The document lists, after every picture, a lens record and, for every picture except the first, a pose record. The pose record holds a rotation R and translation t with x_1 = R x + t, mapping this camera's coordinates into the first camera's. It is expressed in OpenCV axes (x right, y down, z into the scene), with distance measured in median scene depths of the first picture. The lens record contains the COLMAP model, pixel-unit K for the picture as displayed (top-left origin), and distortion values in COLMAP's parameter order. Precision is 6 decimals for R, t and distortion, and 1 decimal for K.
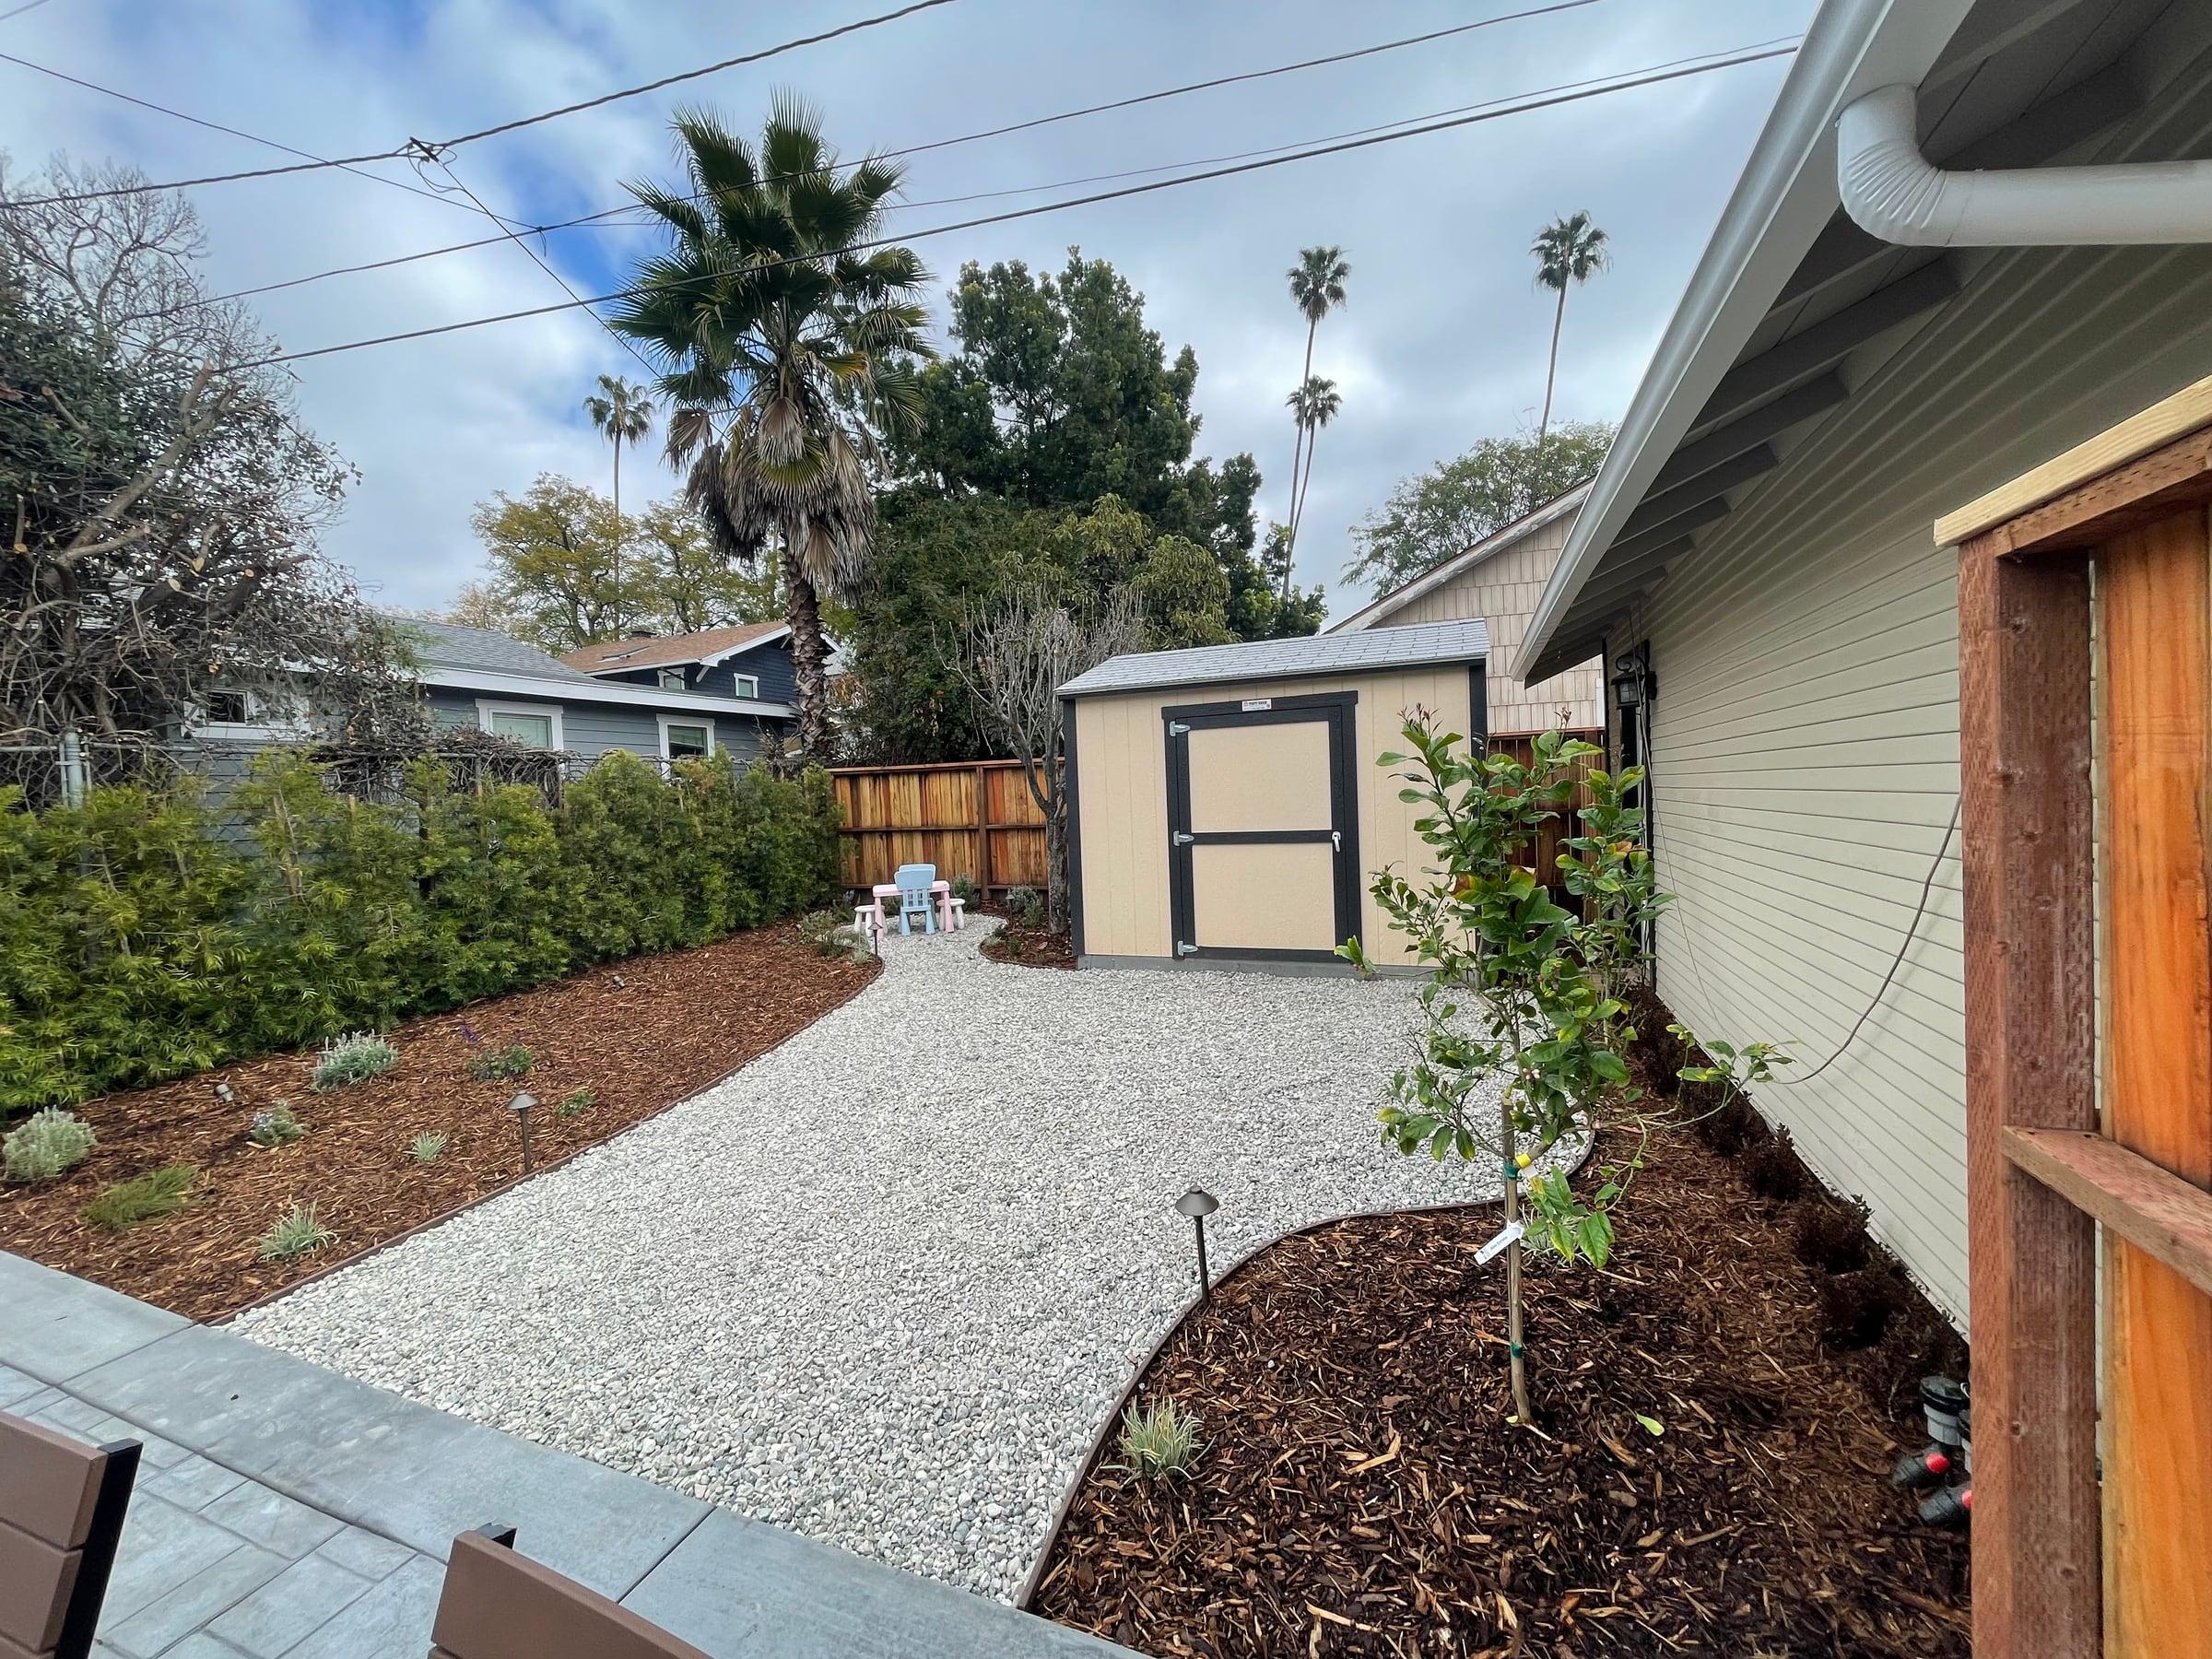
lens RADIAL K [[889.3, 0, 1106.0], [0, 889.3, 829.5], [0, 0, 1]] dist [-0.000229, -0.000081]
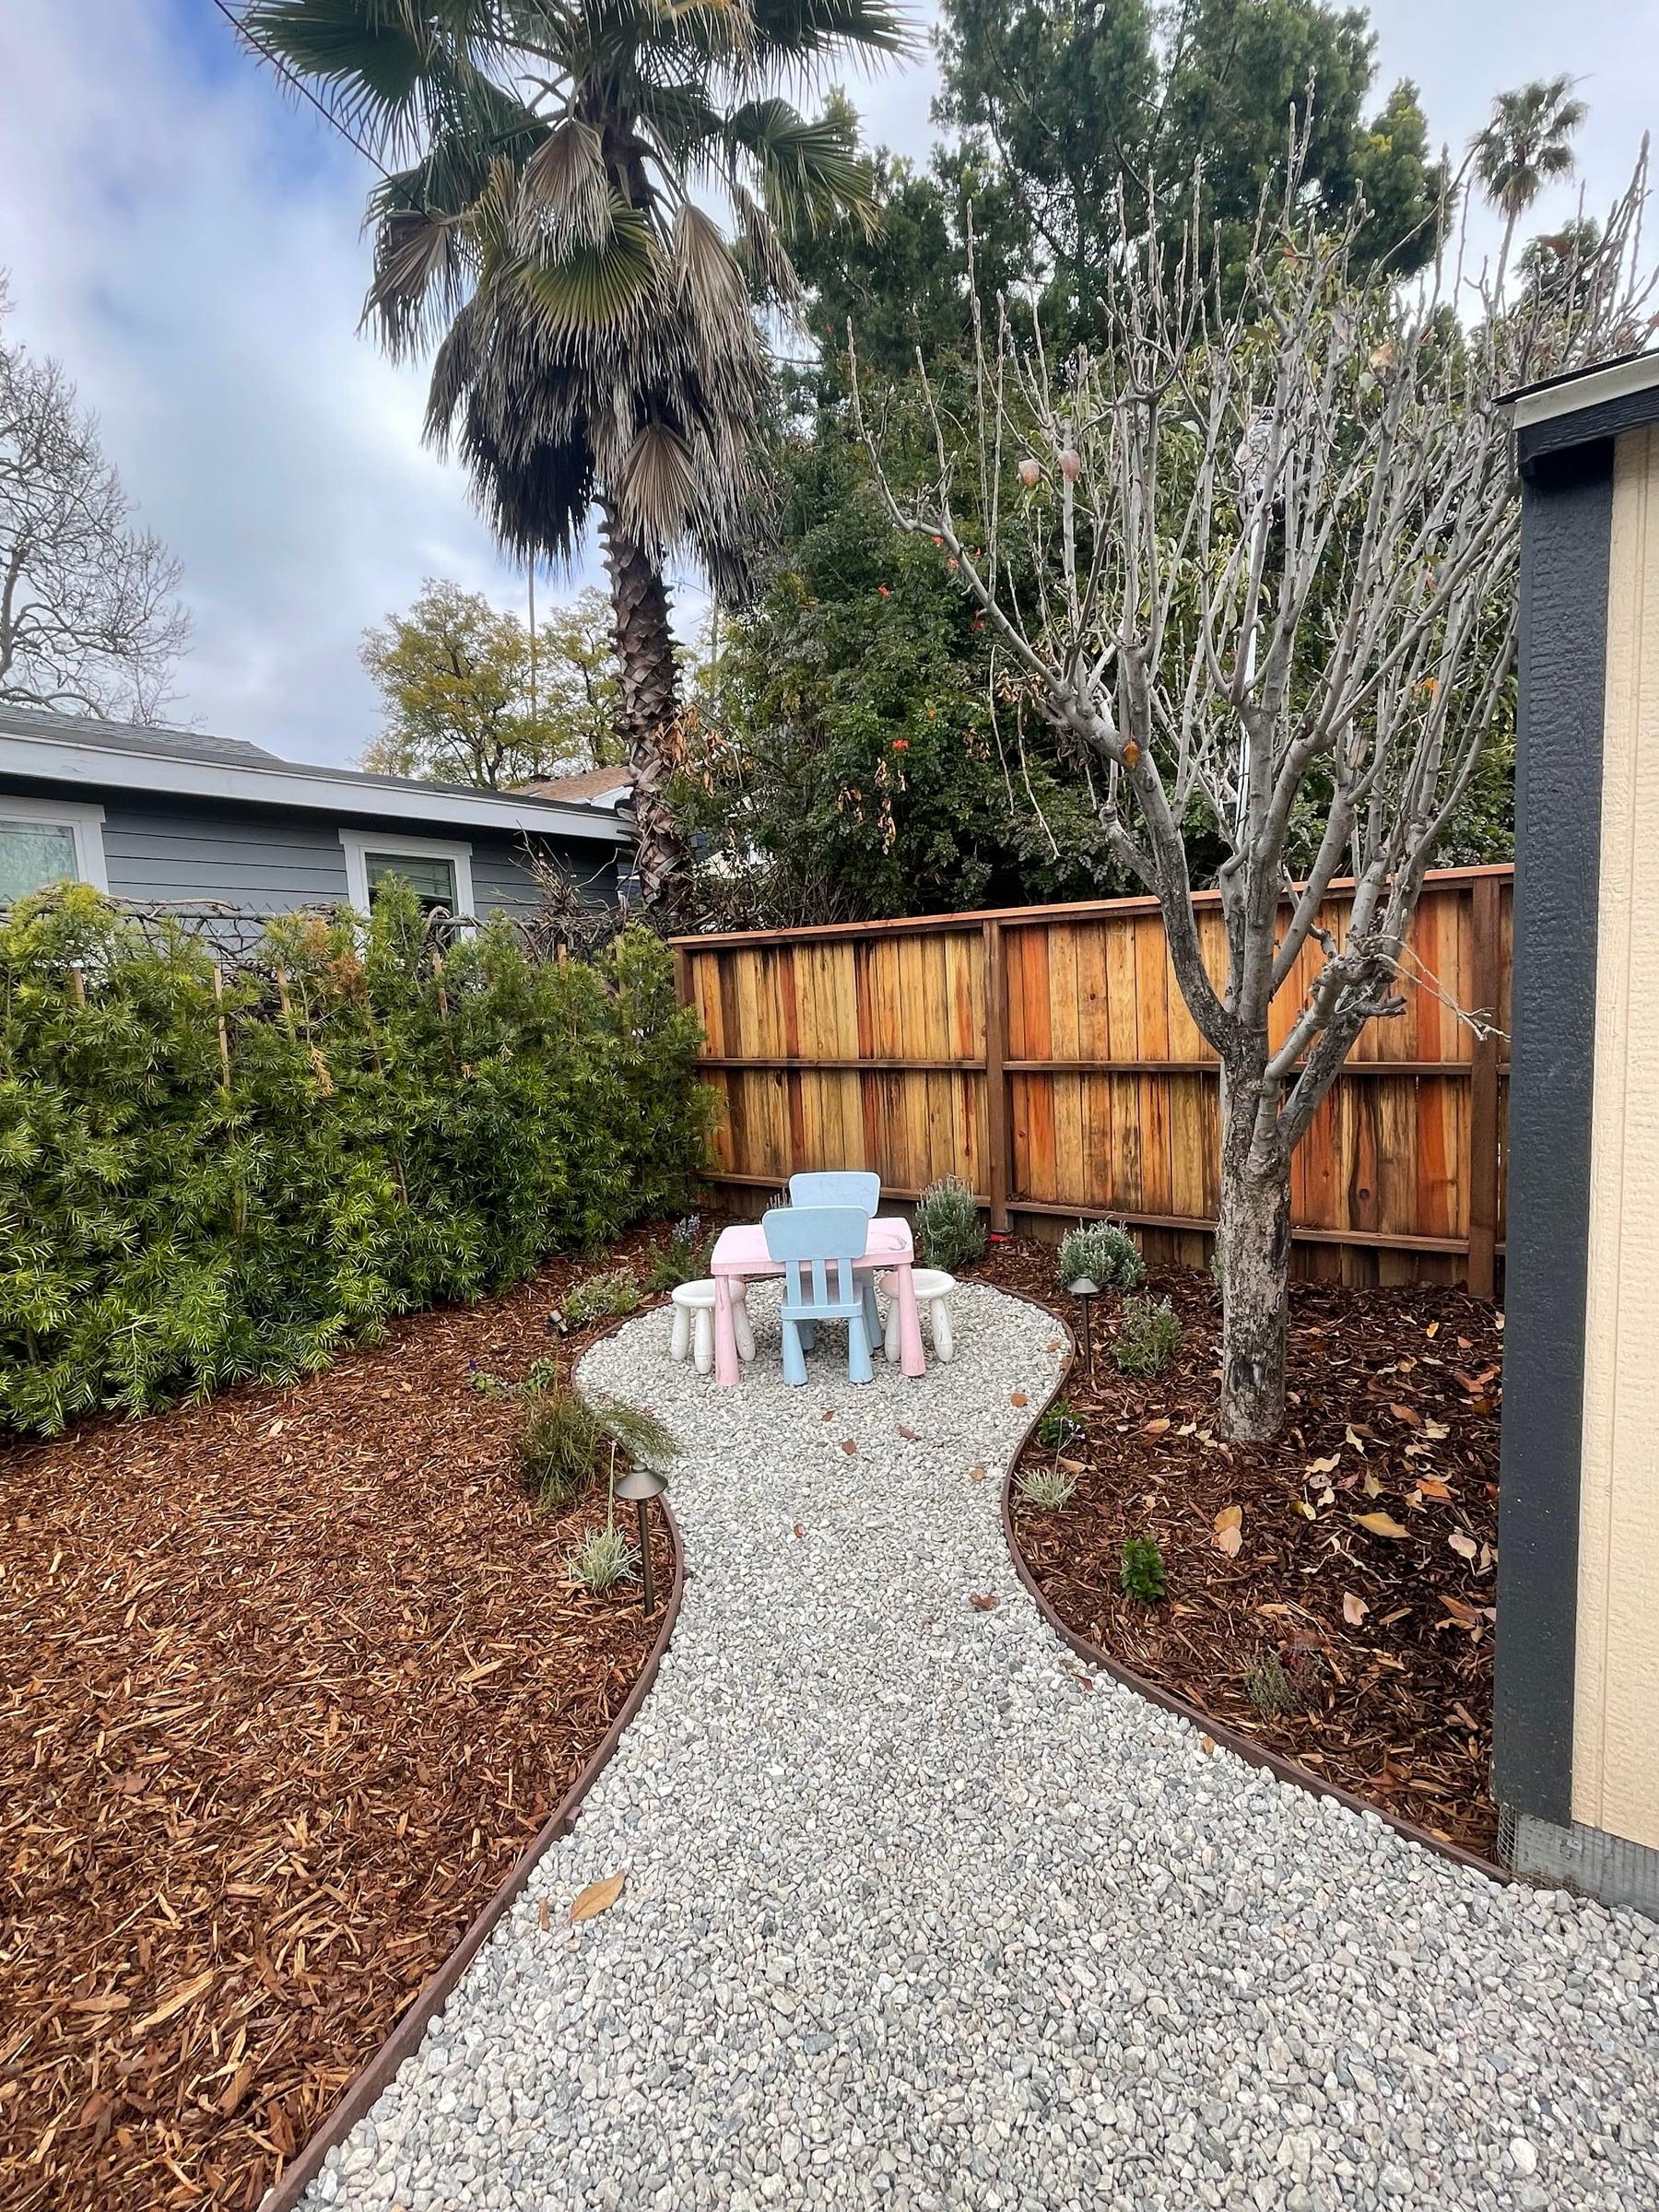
lens RADIAL K [[889.3, 0, 864.4], [0, 889.3, 1105.5], [0, 0, 1]] dist [-0.000229, -0.000081]
pose [[0.968408, 0.026026, -0.248011, -0.090793], [-0.001347, 0.995071, 0.099159, -0.025253], [0.249369, -0.095692, 0.963669, 0.555627]]
